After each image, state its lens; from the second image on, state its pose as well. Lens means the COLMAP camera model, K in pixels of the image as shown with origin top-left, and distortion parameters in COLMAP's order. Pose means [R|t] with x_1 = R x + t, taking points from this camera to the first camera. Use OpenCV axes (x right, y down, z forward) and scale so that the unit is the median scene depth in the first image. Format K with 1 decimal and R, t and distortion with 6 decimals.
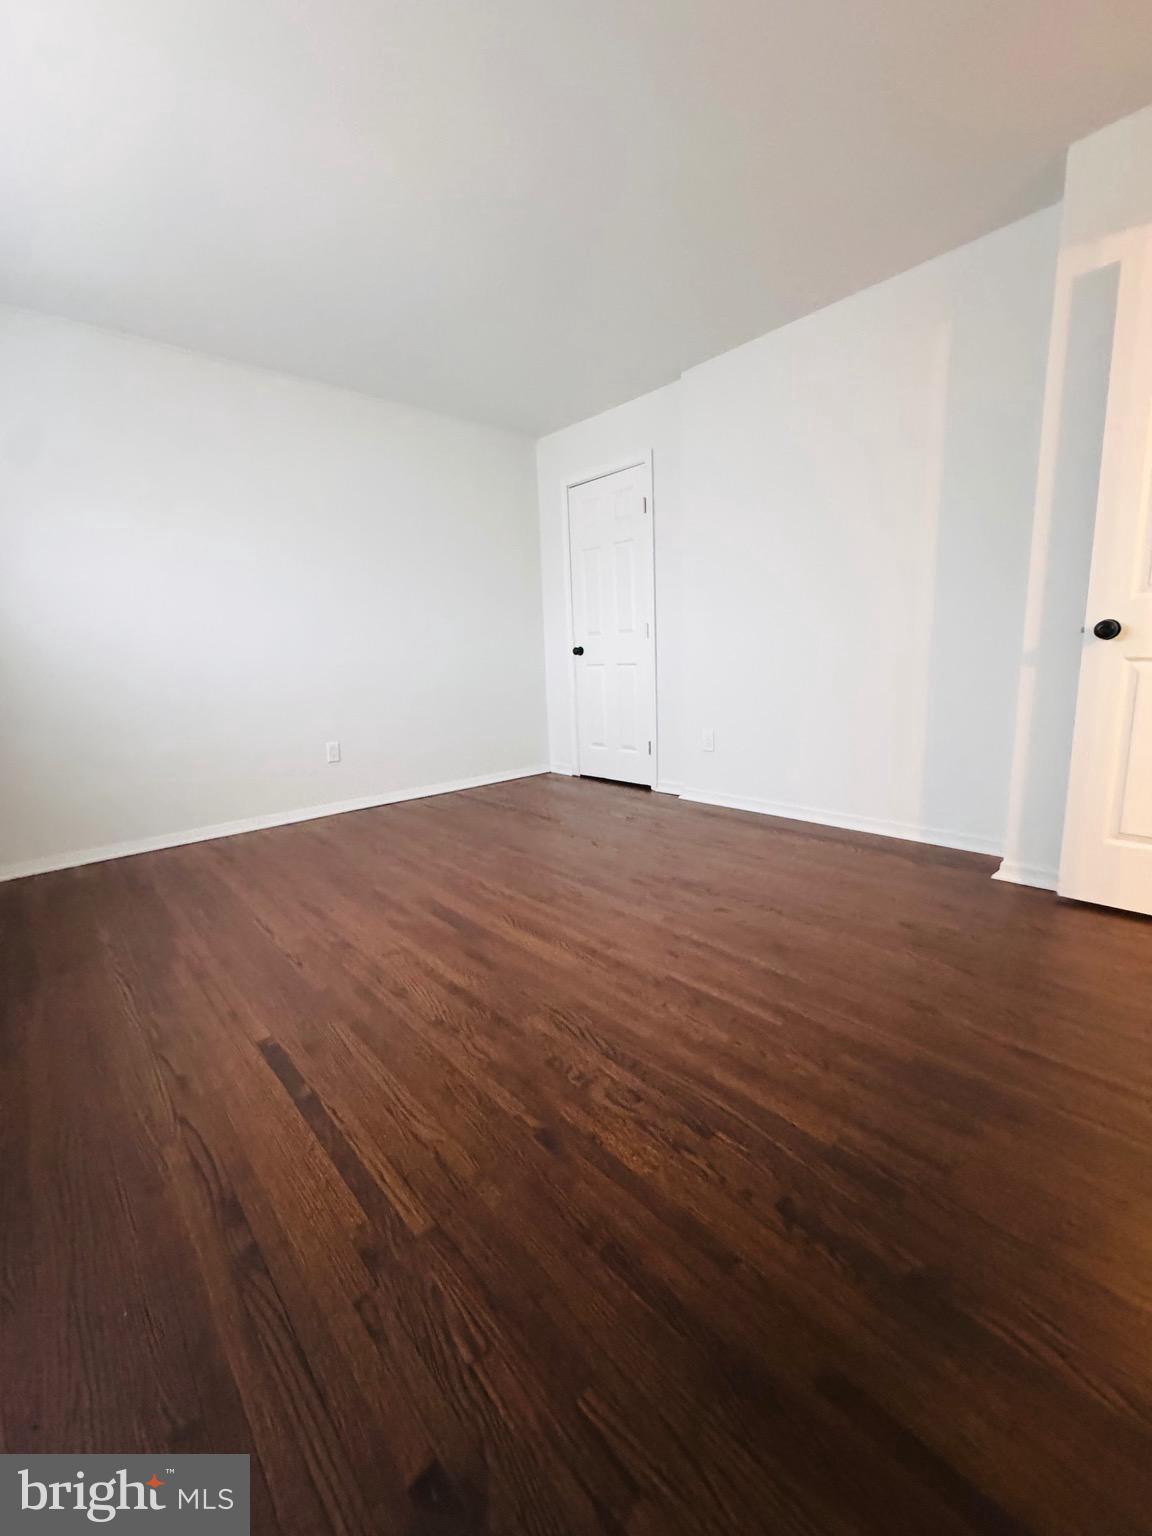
lens RADIAL K [[616.8, 0, 581.2], [0, 616.8, 764.5], [0, 0, 1]] dist [-0.000547, -0.000246]
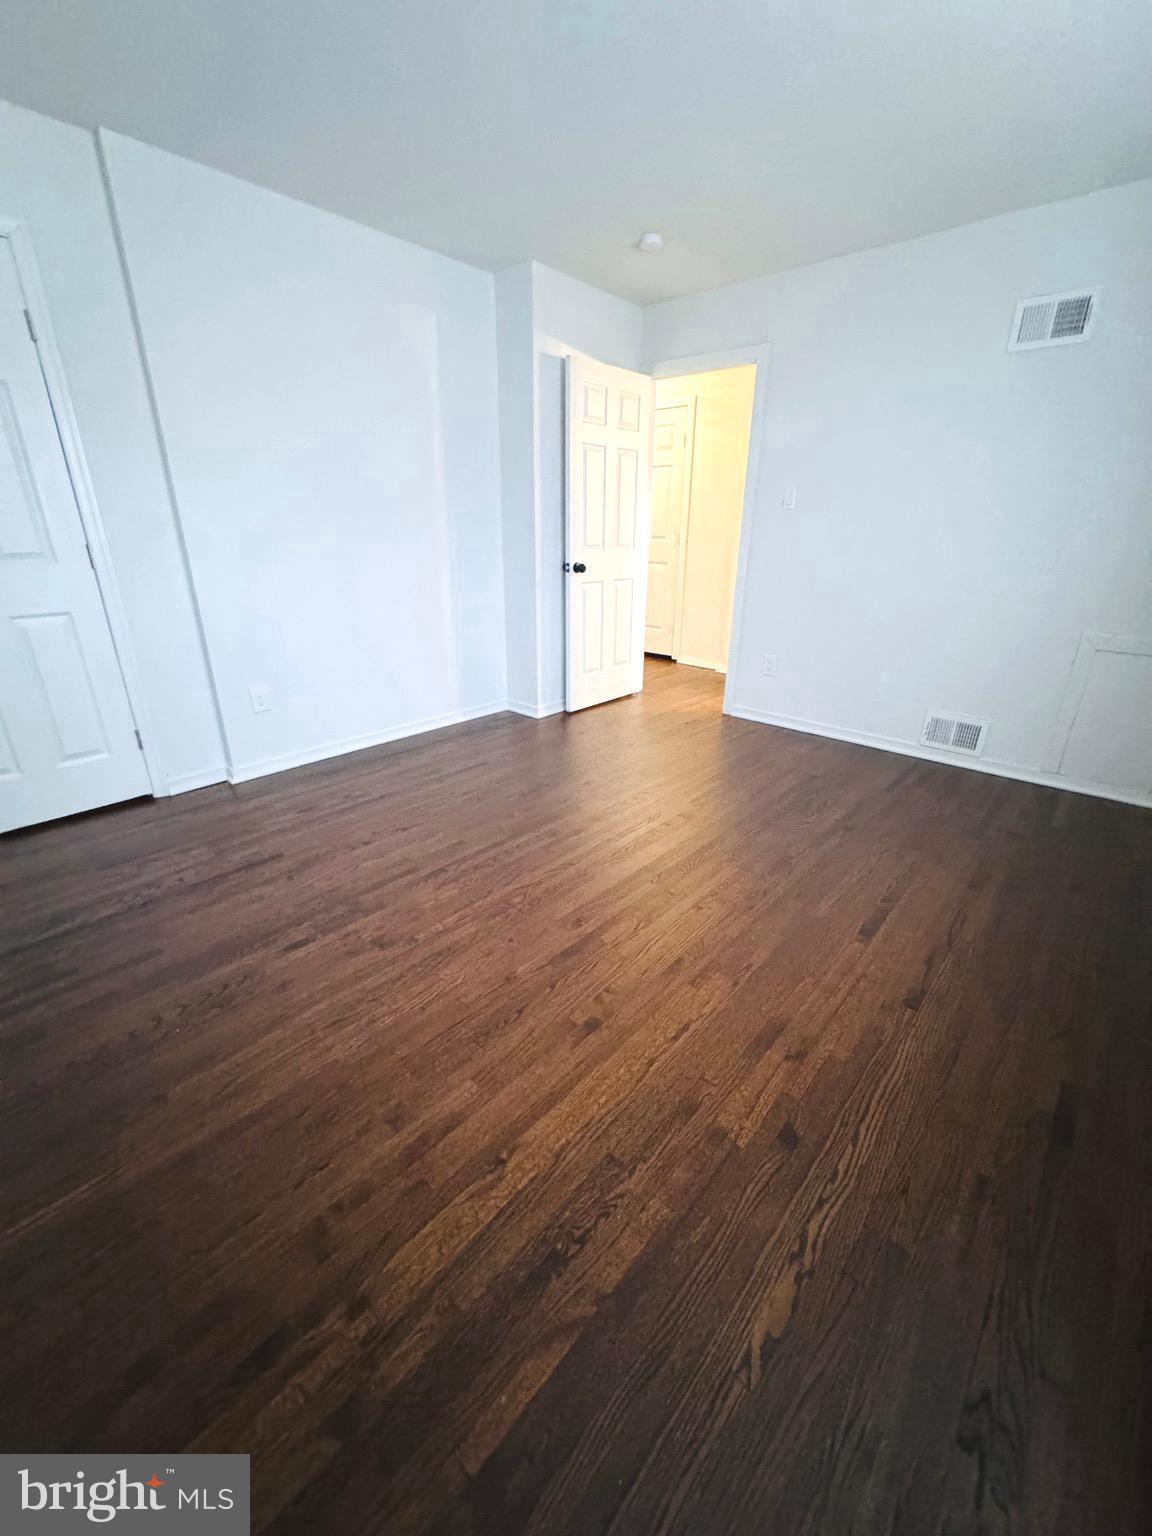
lens RADIAL K [[616.8, 0, 581.2], [0, 616.8, 764.5], [0, 0, 1]] dist [-0.000547, -0.000246]
pose [[-0.103167, -0.323533, 0.940576, -1.022227], [0.169914, 0.925990, 0.337152, -0.260362], [-0.980044, 0.194599, -0.040559, 1.045030]]
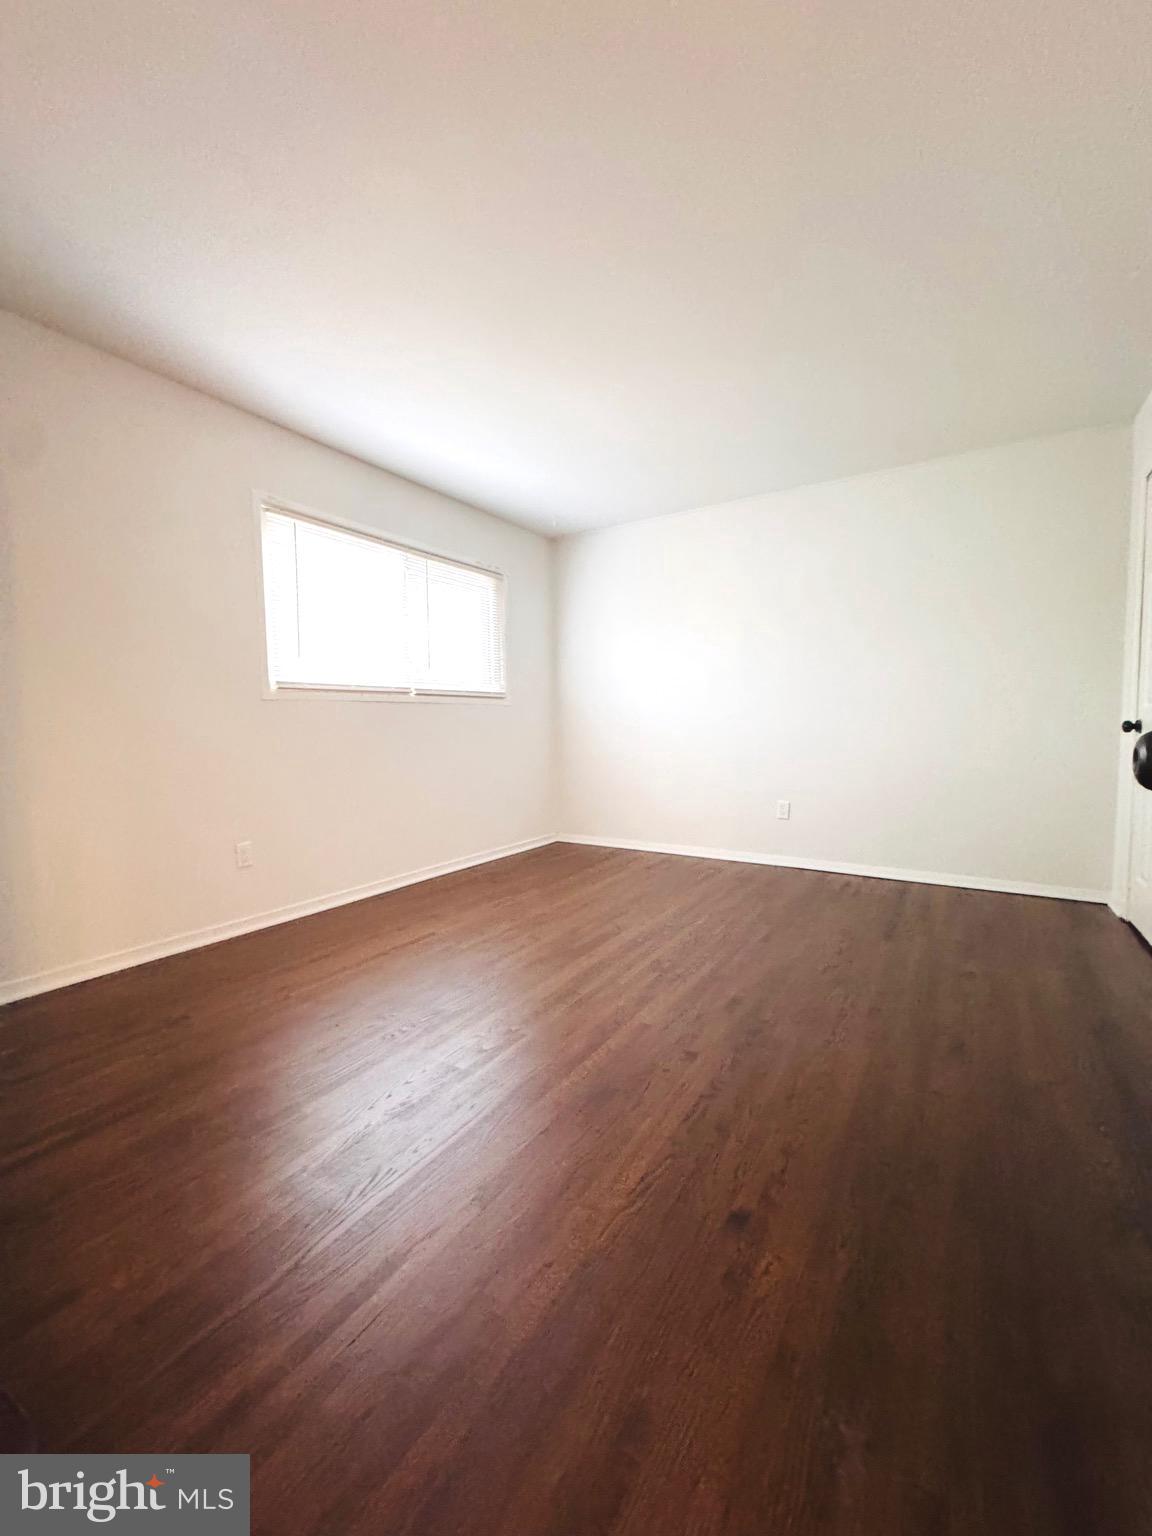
lens RADIAL K [[616.8, 0, 581.2], [0, 616.8, 764.5], [0, 0, 1]] dist [-0.000547, -0.000246]
pose [[0.258281, 0.100524, -0.960826, 0.972643], [-0.170606, 0.983686, 0.057055, -0.175803], [0.950886, 0.149186, 0.271218, 0.592730]]
